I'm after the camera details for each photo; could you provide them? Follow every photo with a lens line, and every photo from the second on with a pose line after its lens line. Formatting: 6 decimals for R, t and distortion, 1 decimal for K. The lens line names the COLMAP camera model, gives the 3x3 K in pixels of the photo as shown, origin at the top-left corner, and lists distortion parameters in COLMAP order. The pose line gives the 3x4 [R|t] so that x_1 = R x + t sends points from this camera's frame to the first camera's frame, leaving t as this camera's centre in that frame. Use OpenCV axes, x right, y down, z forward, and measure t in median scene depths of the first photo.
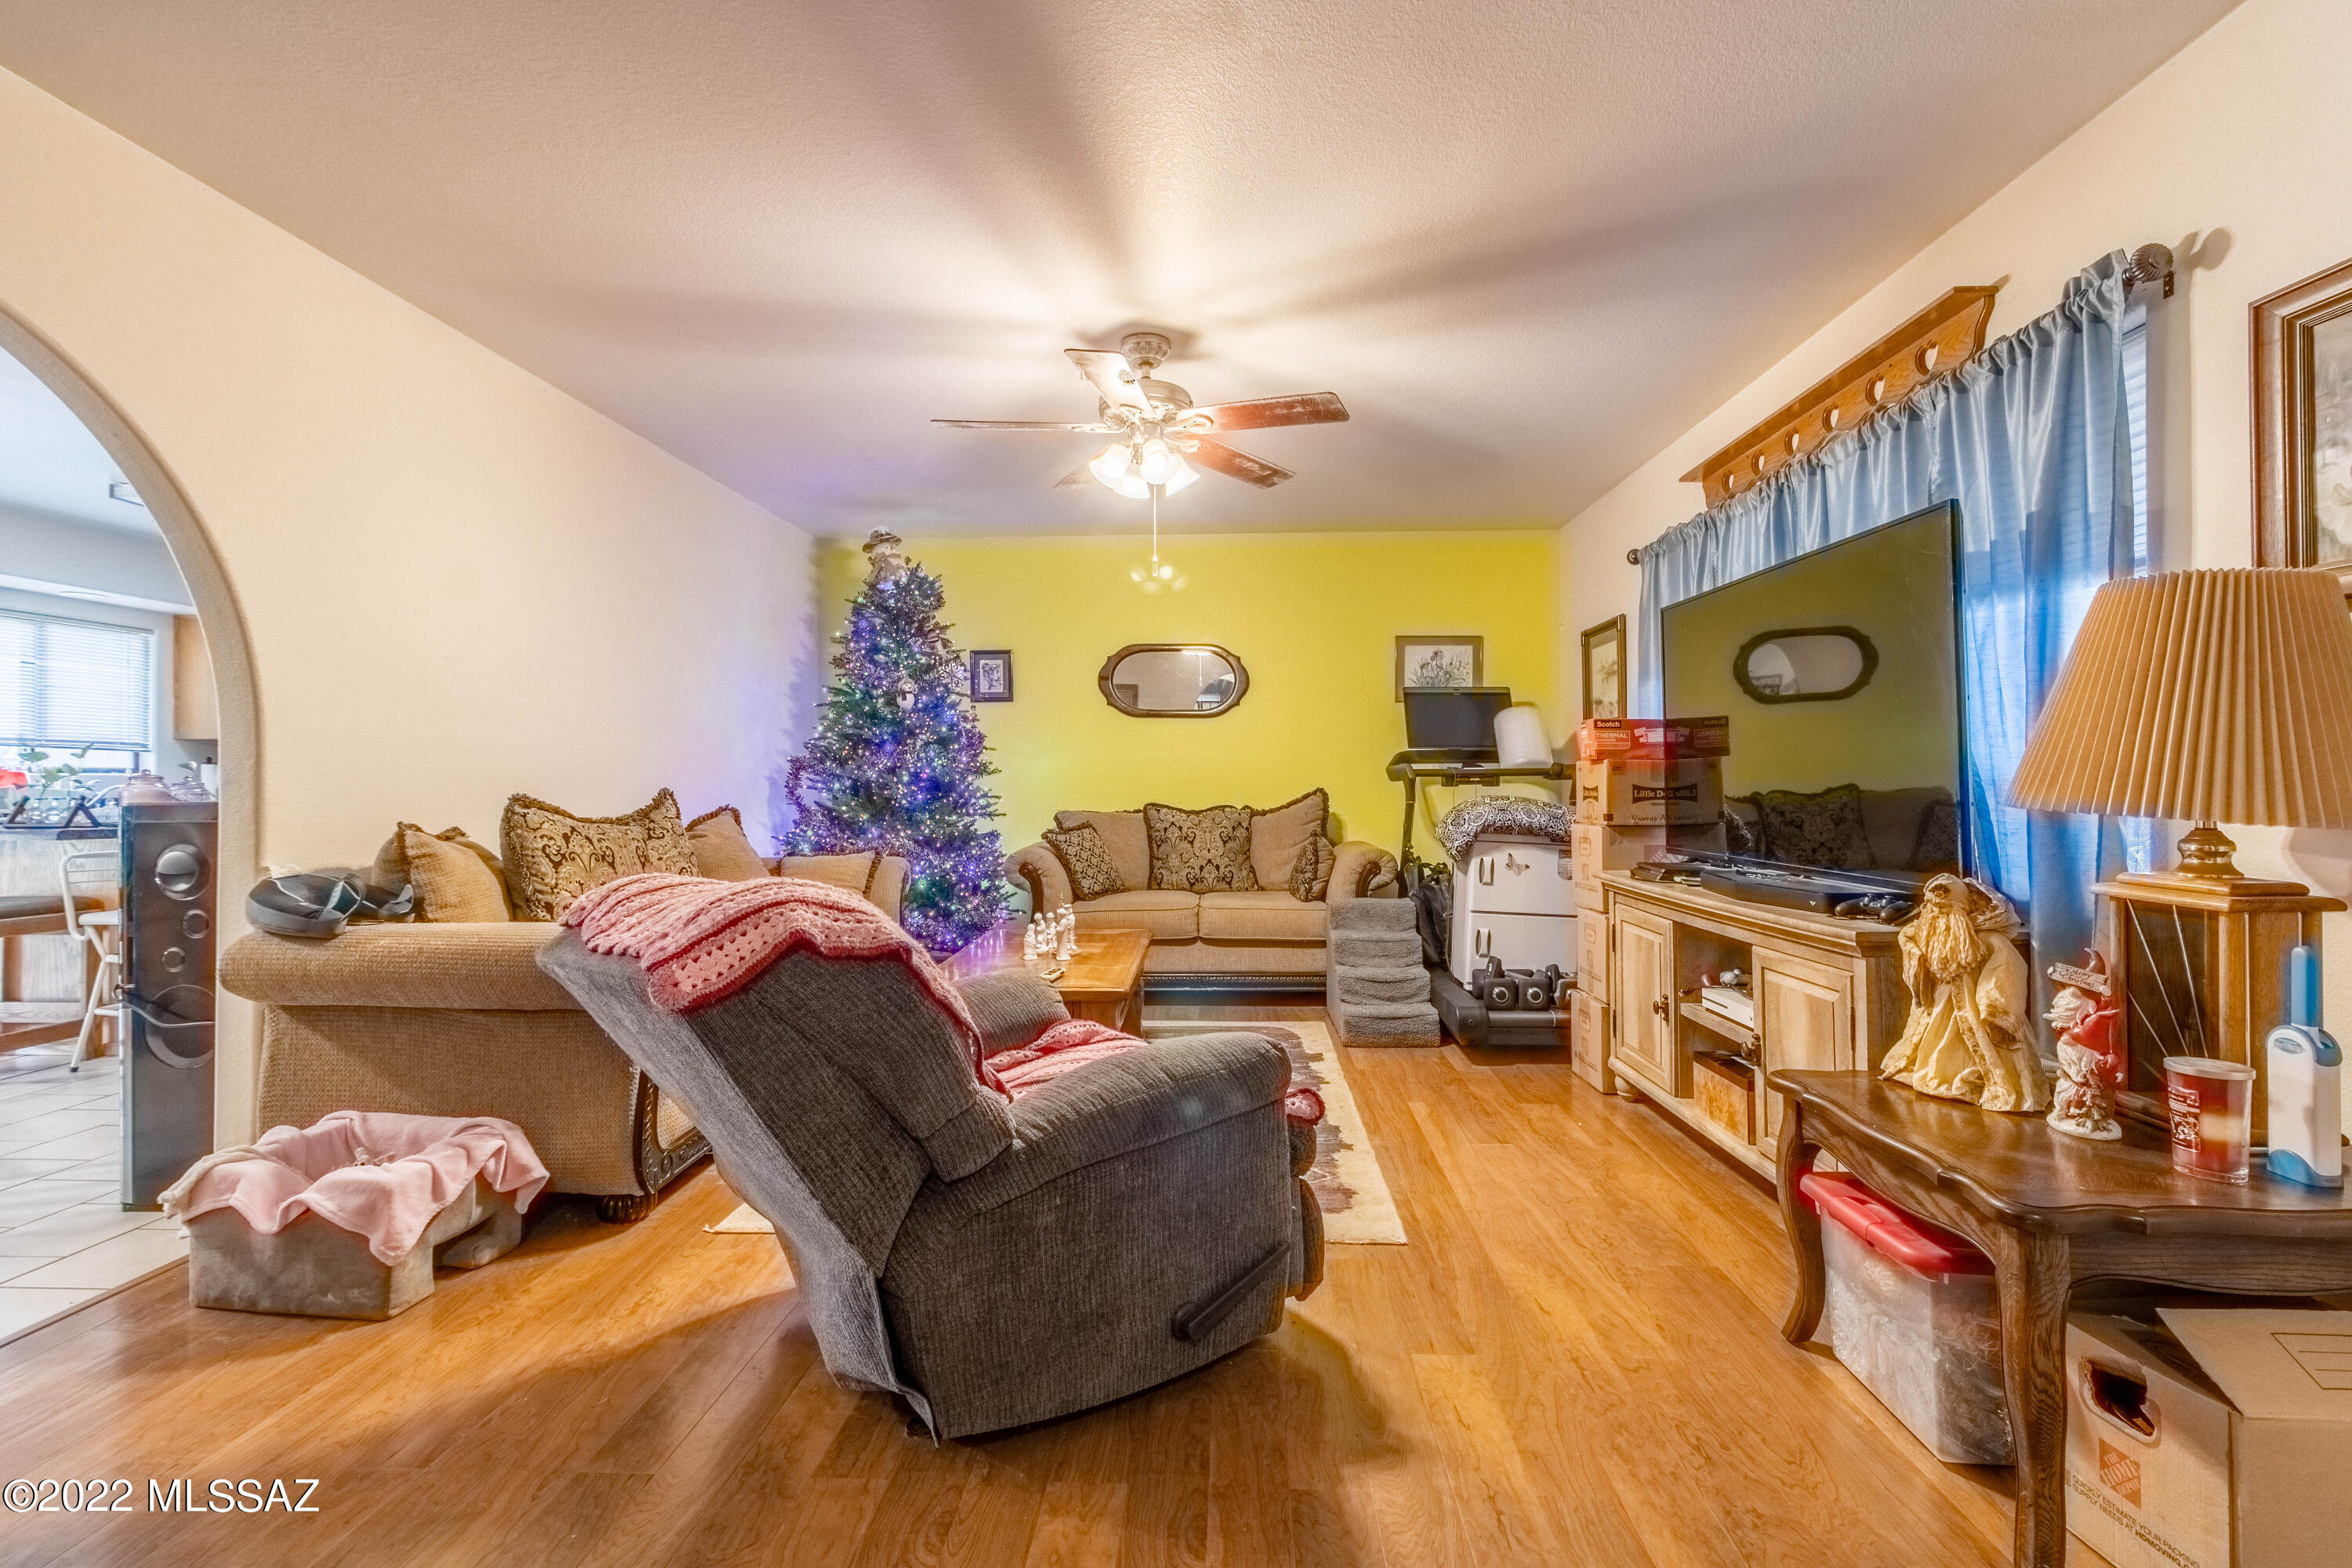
lens RADIAL K [[1084.2, 0, 1189.2], [0, 1084.2, 769.5], [0, 0, 1]] dist [0.003904, 0.000398]
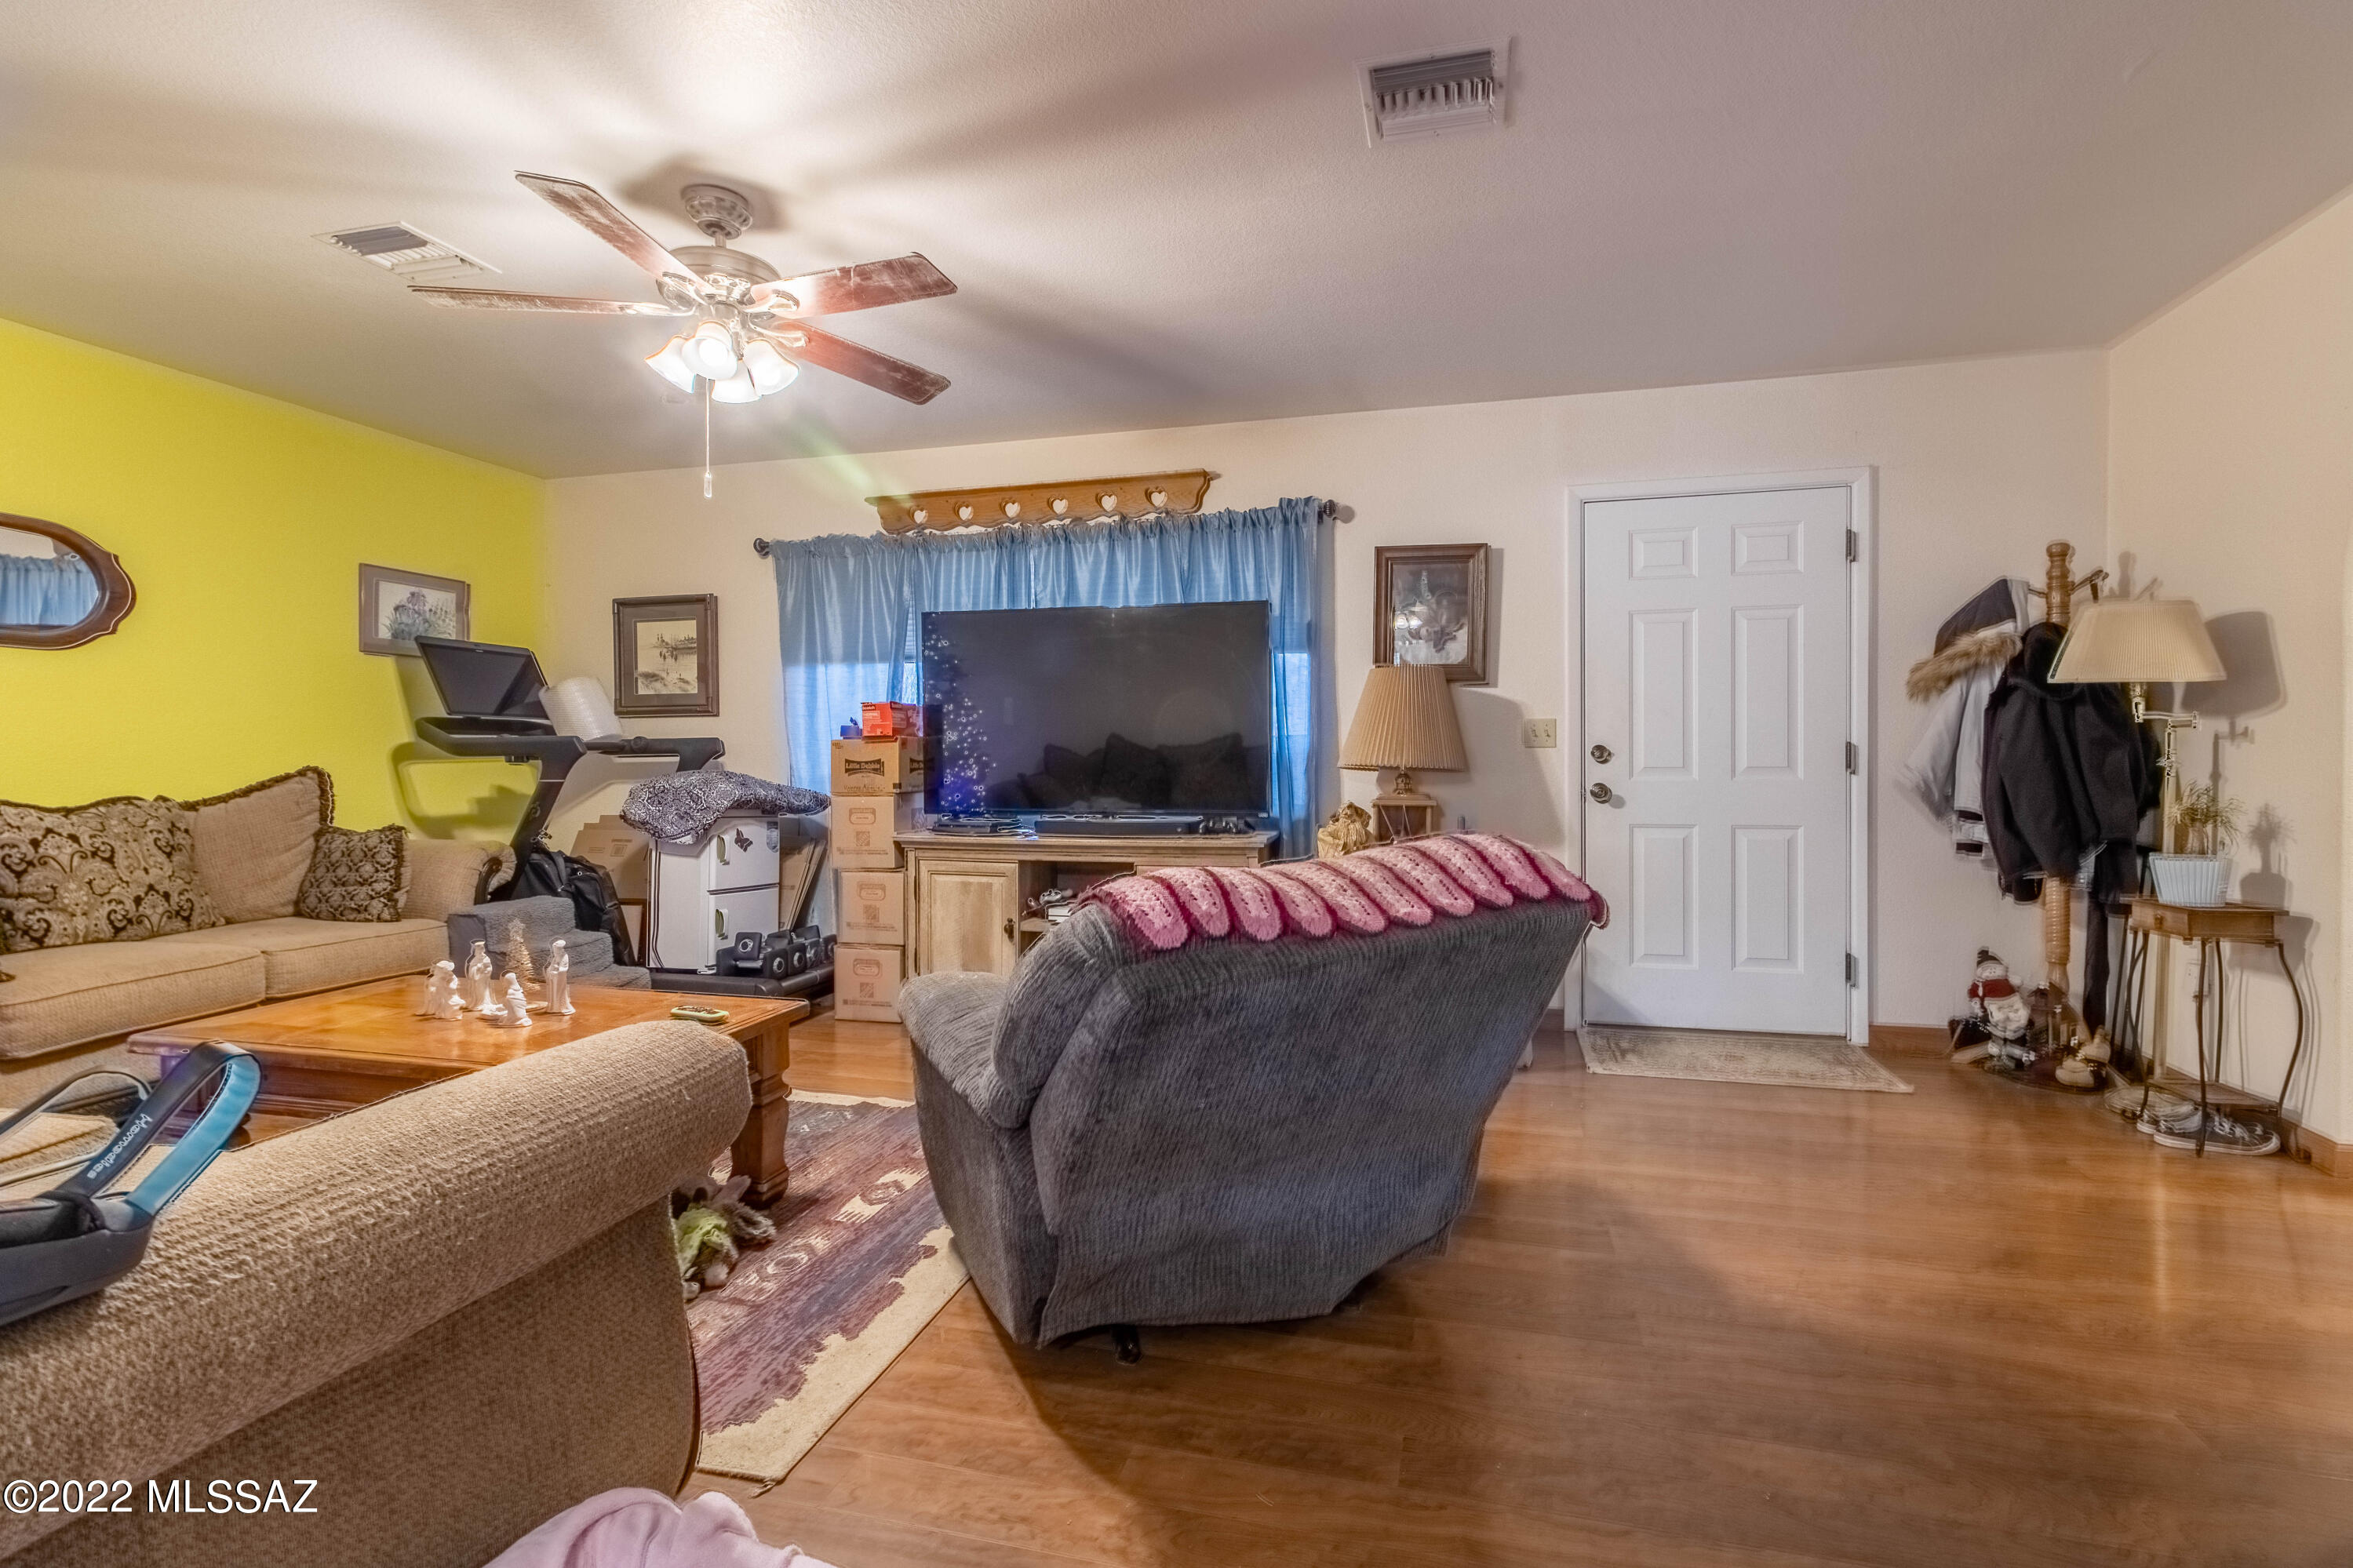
lens RADIAL K [[1084.5, 0, 1189.7], [0, 1084.5, 769.5], [0, 0, 1]] dist [0.003904, 0.000398]
pose [[0.214753, -0.009453, 0.976623, -0.498525], [-0.008445, 0.999898, 0.011536, 0.006640], [-0.976632, -0.010725, 0.214651, 0.324937]]
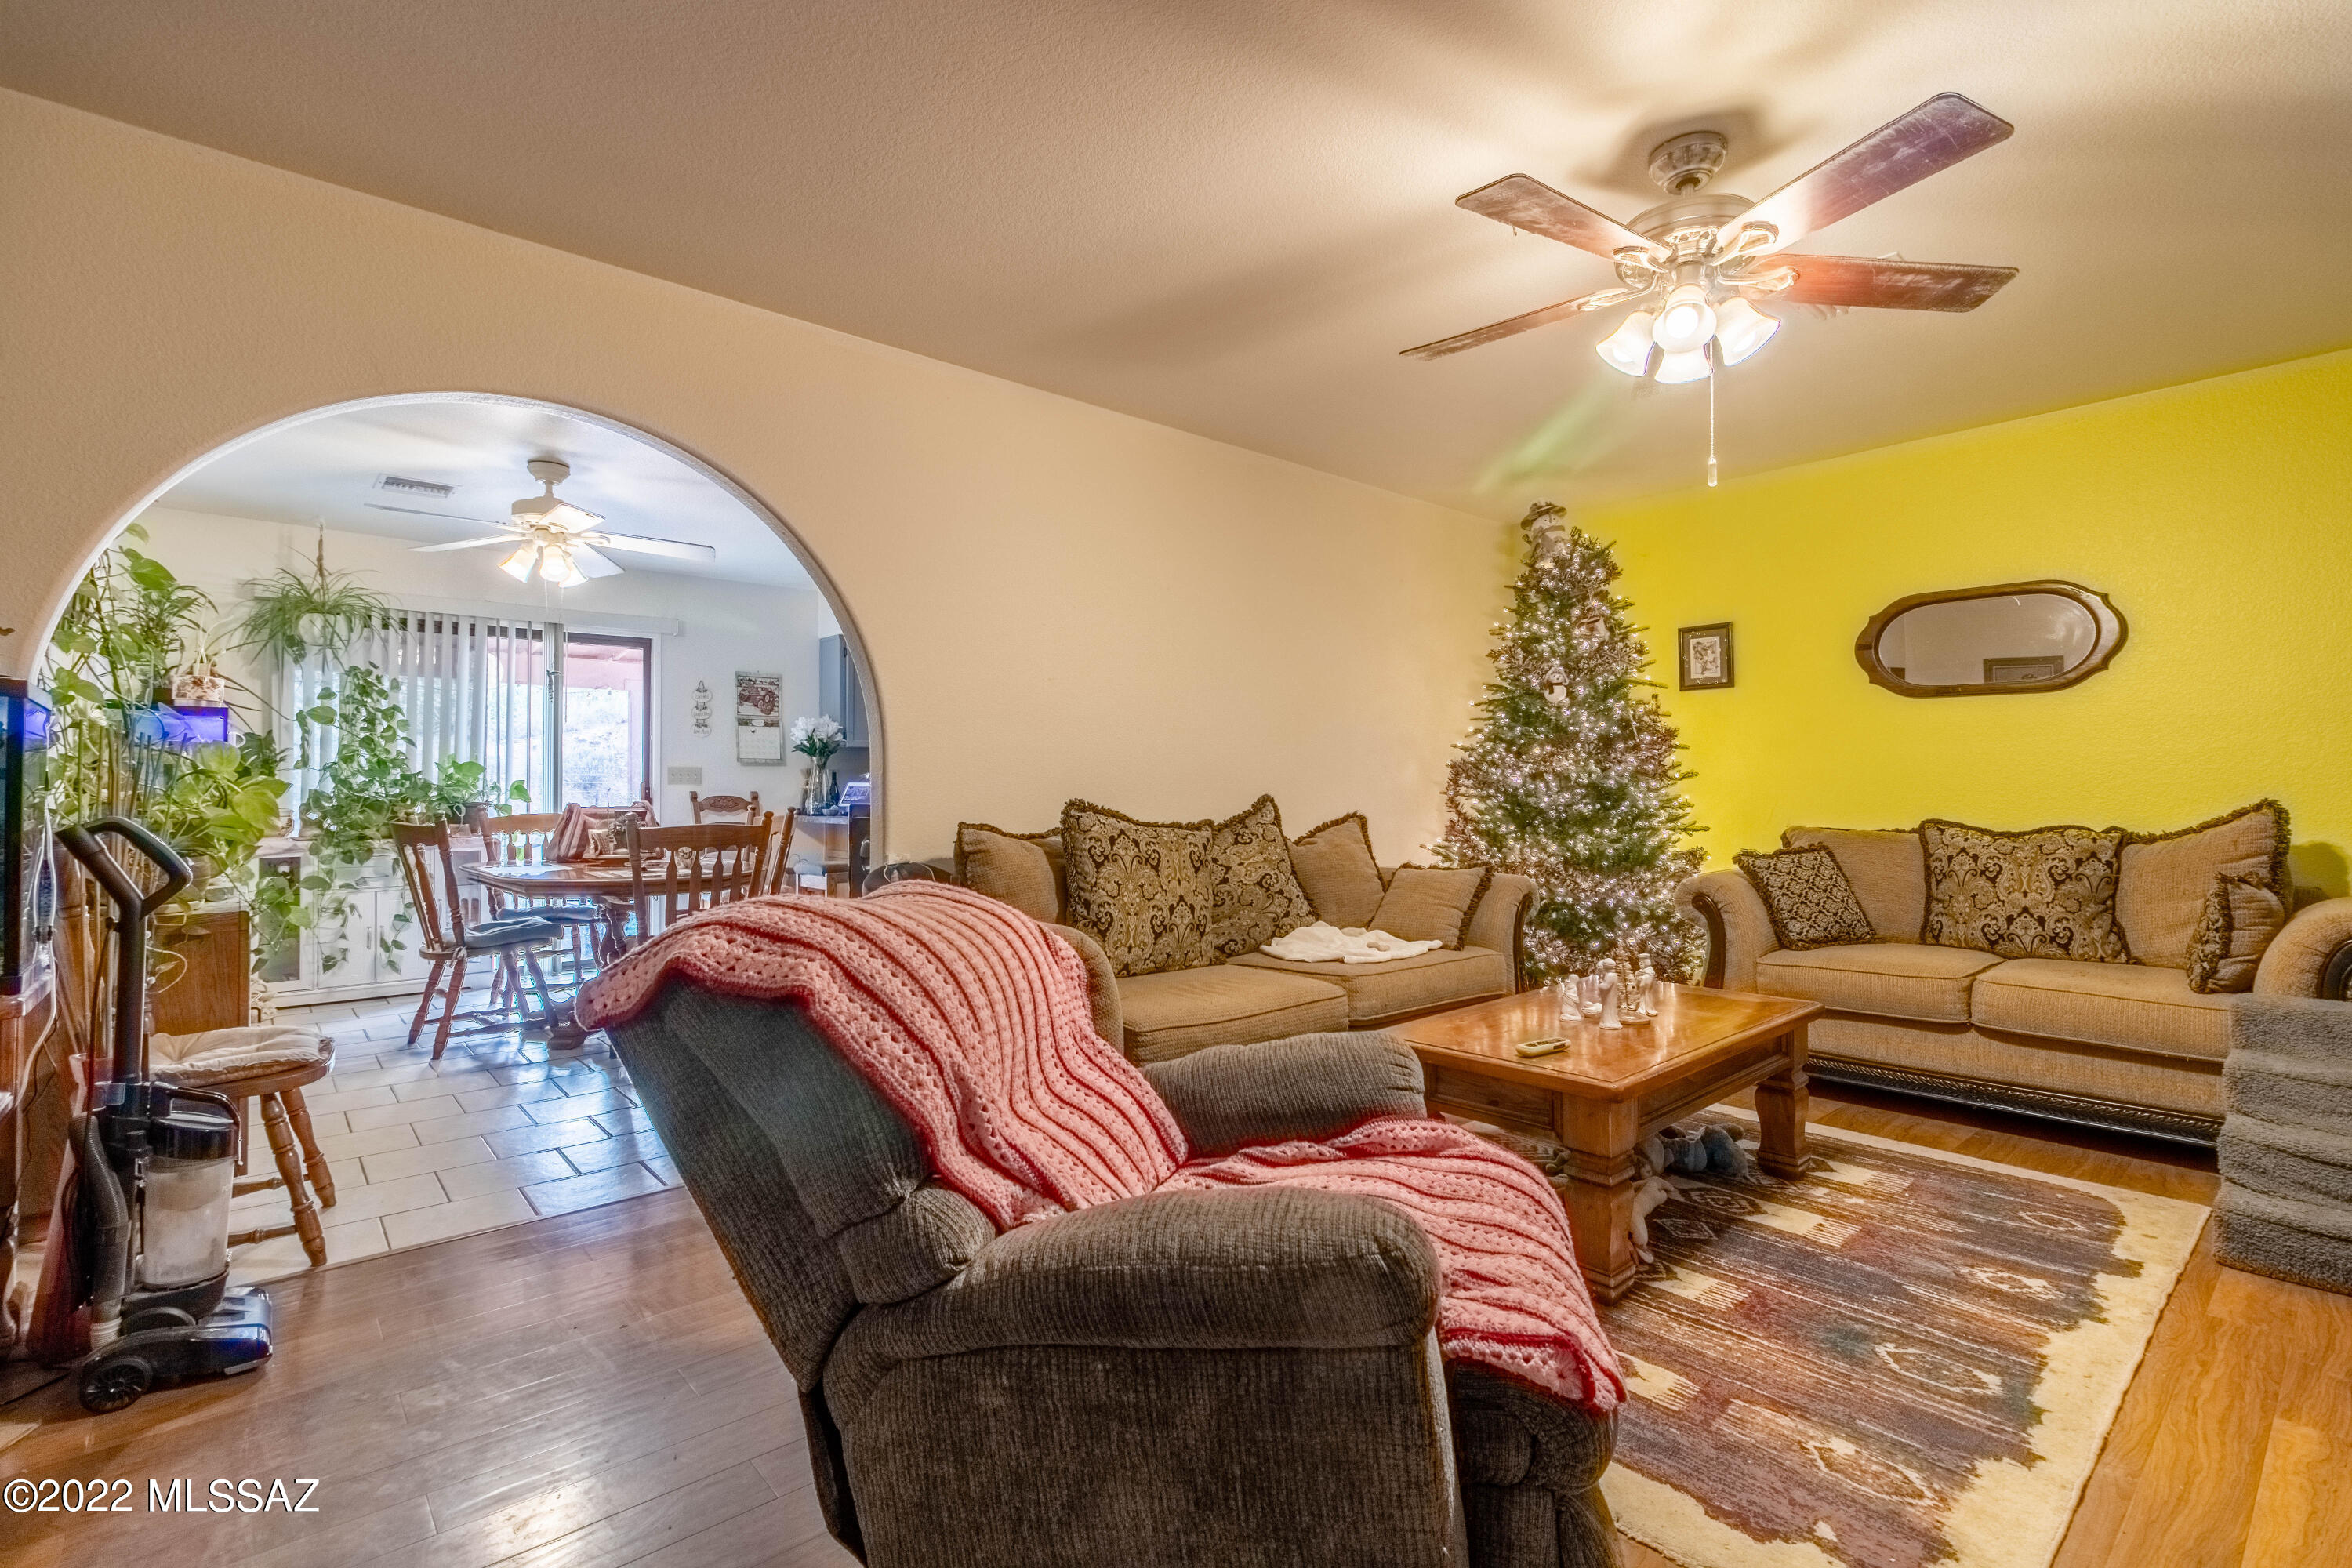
lens RADIAL K [[1084.2, 0, 1189.2], [0, 1084.2, 769.5], [0, 0, 1]] dist [0.003904, 0.000398]
pose [[0.693006, -0.011794, -0.720835, 0.156913], [0.007177, 0.999929, -0.009461, 0.002361], [0.720896, 0.001383, 0.693042, 0.196152]]
